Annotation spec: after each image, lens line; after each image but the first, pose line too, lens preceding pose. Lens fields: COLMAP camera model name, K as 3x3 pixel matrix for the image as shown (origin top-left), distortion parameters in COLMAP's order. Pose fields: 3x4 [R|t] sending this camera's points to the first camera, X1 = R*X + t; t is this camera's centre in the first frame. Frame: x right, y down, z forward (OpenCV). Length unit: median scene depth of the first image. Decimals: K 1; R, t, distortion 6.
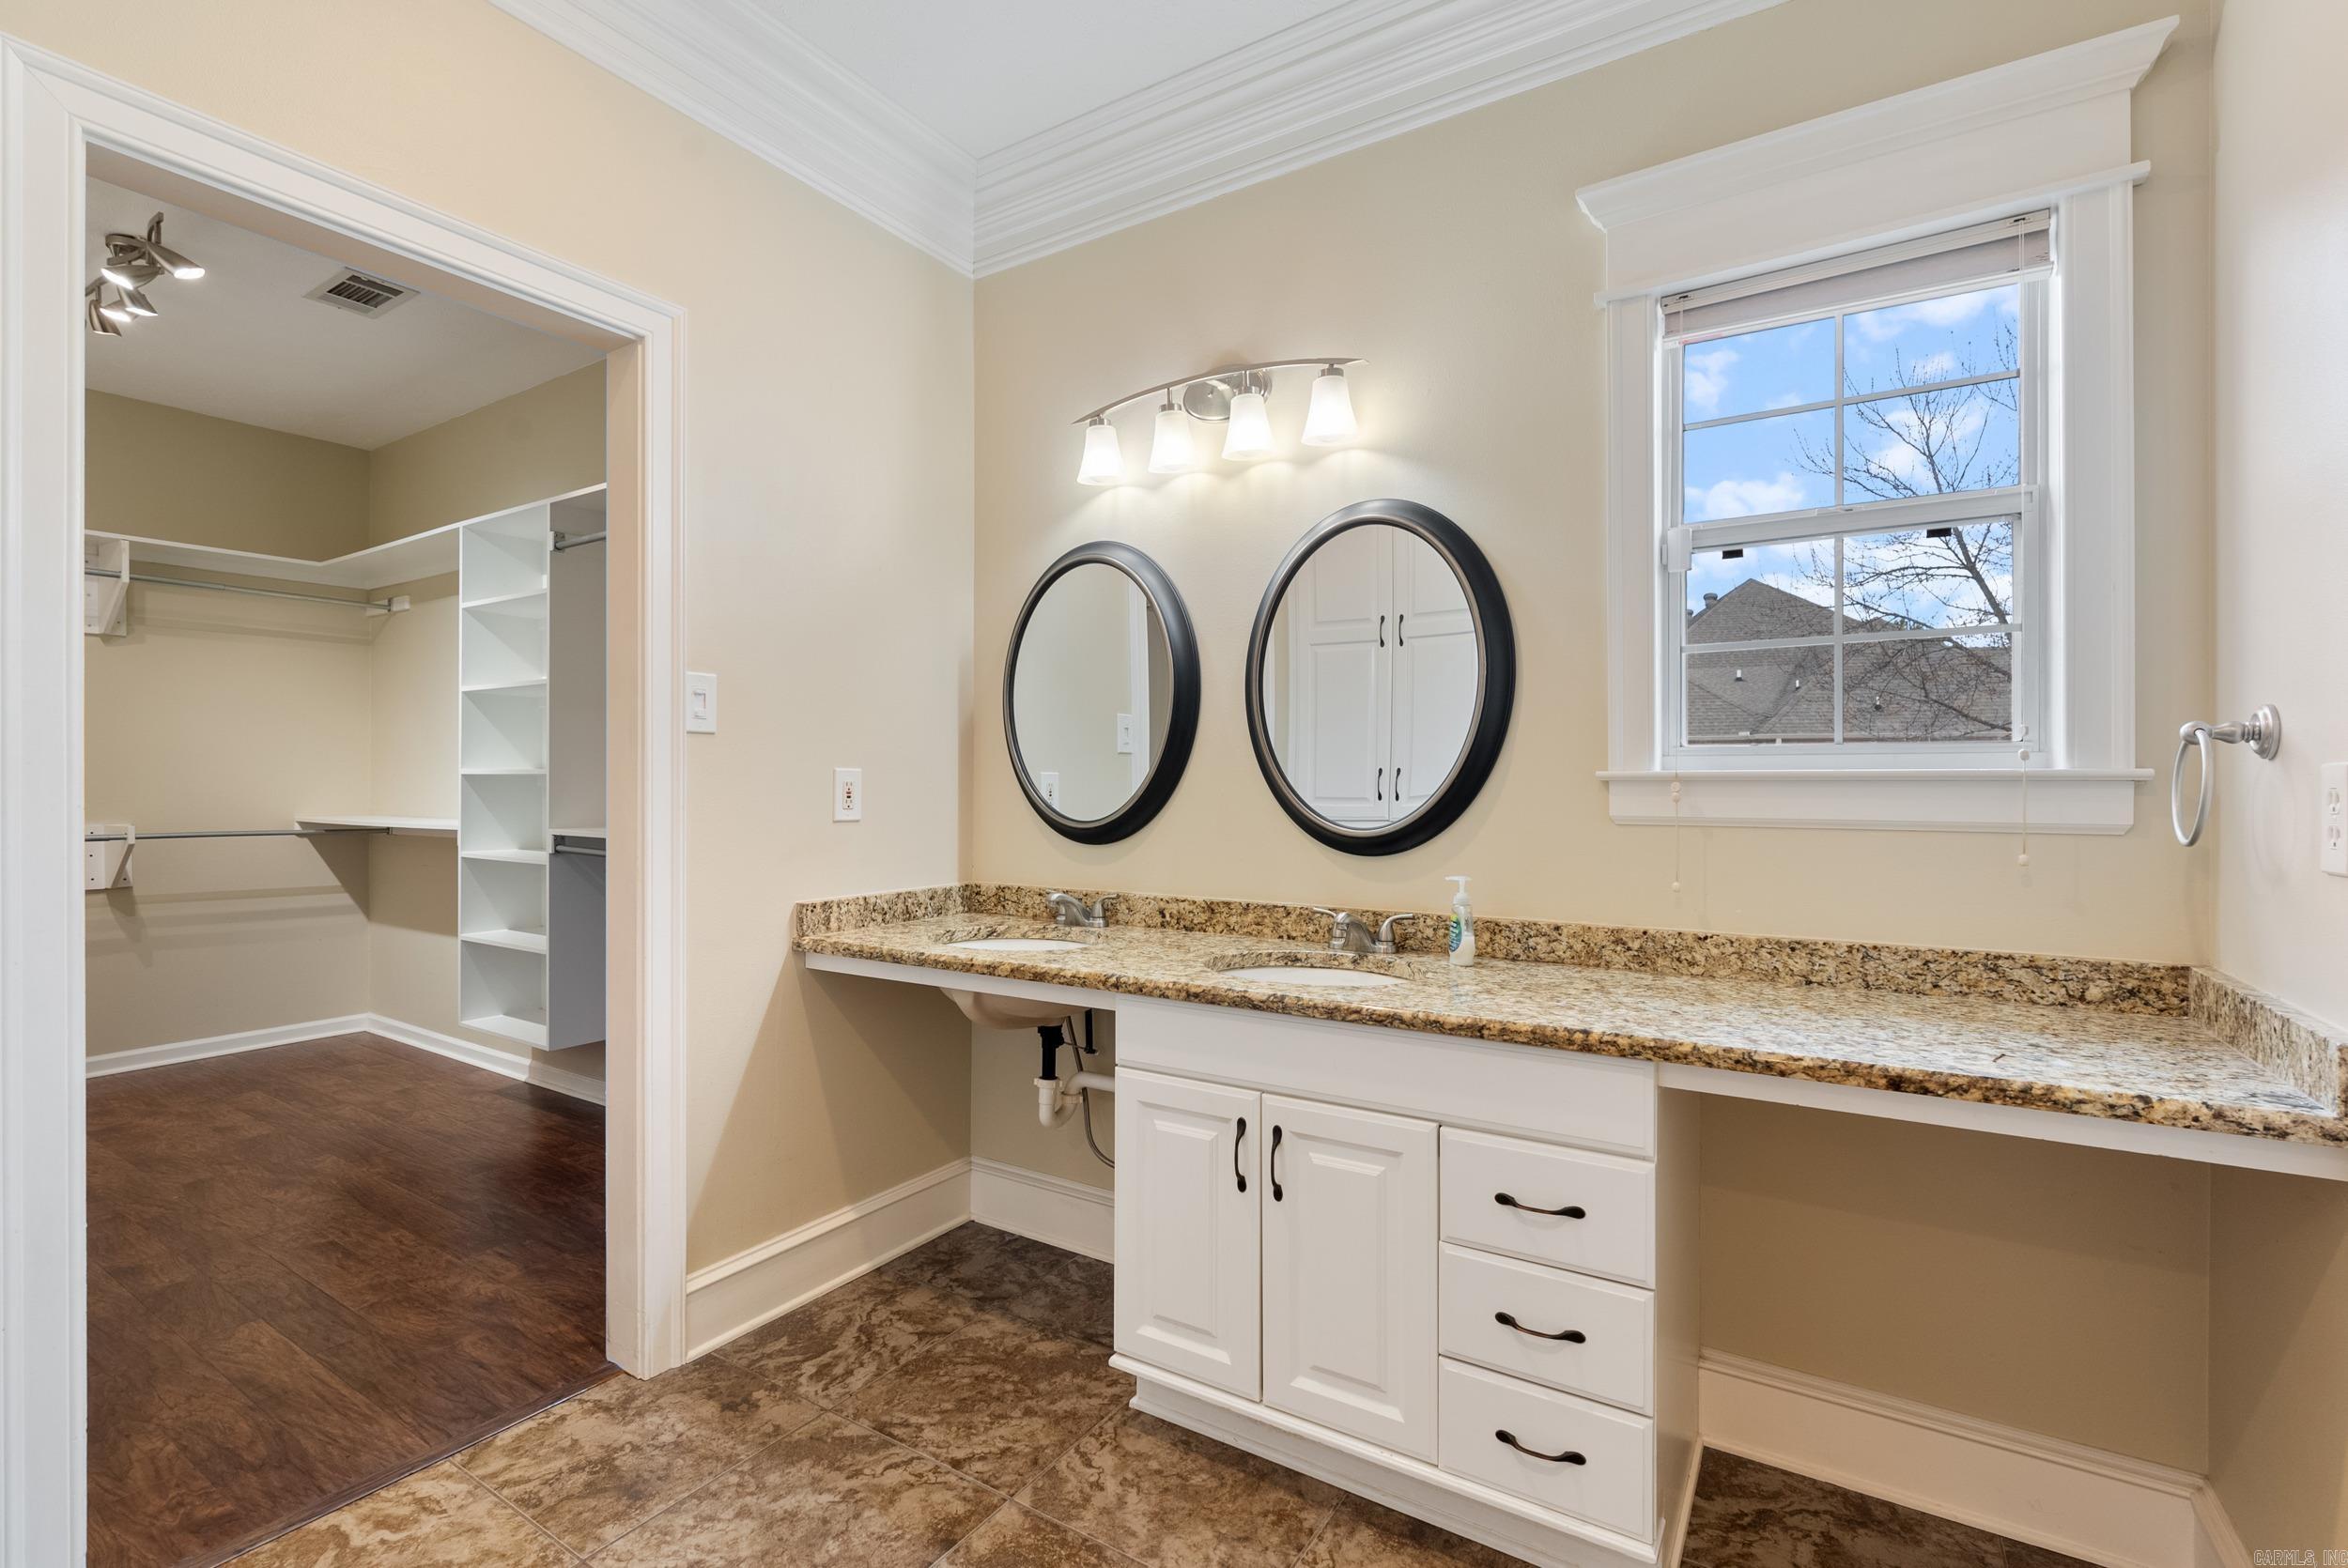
lens RADIAL K [[1041.4, 0, 1178.9], [0, 1041.4, 787.6], [0, 0, 1]] dist [-0.007666, 0.000973]
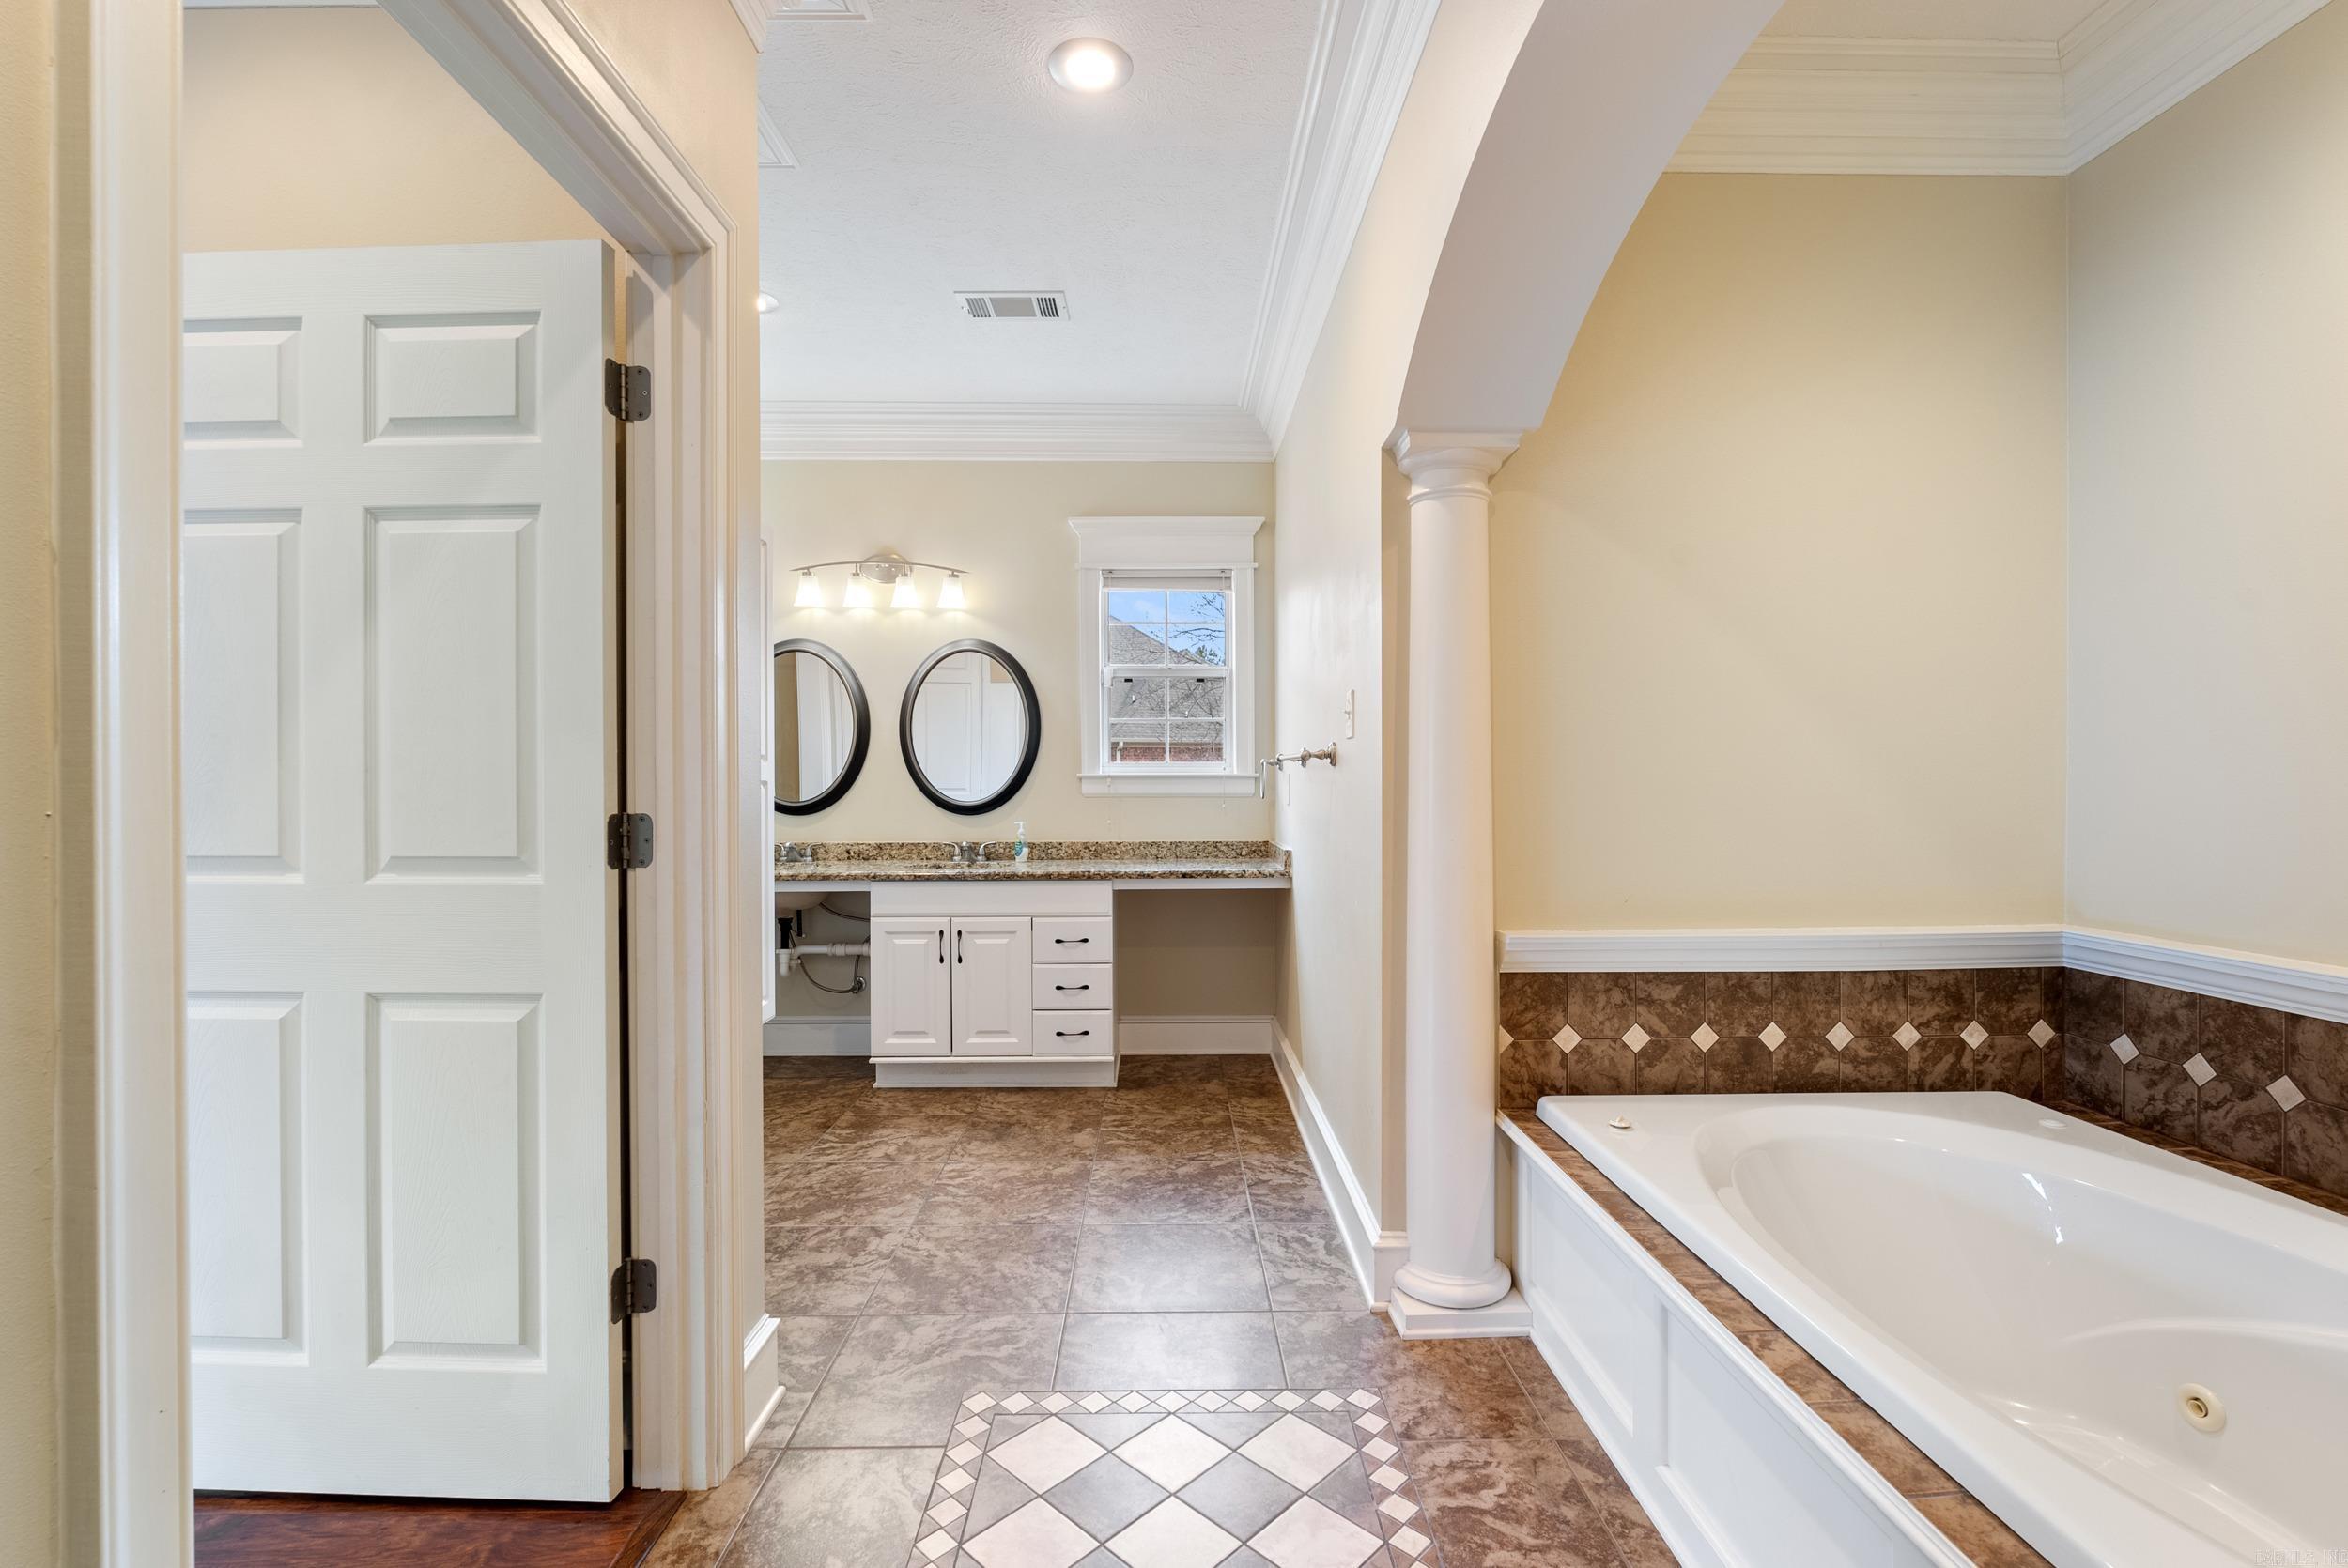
lens RADIAL K [[1041.4, 0, 1158.5], [0, 1041.4, 780.1], [0, 0, 1]] dist [-0.007666, 0.000973]
pose [[0.845009, -0.004427, 0.534734, -0.680965], [0.004982, 0.999988, 0.000406, -0.002061], [-0.534730, 0.002321, 0.845020, -1.044924]]
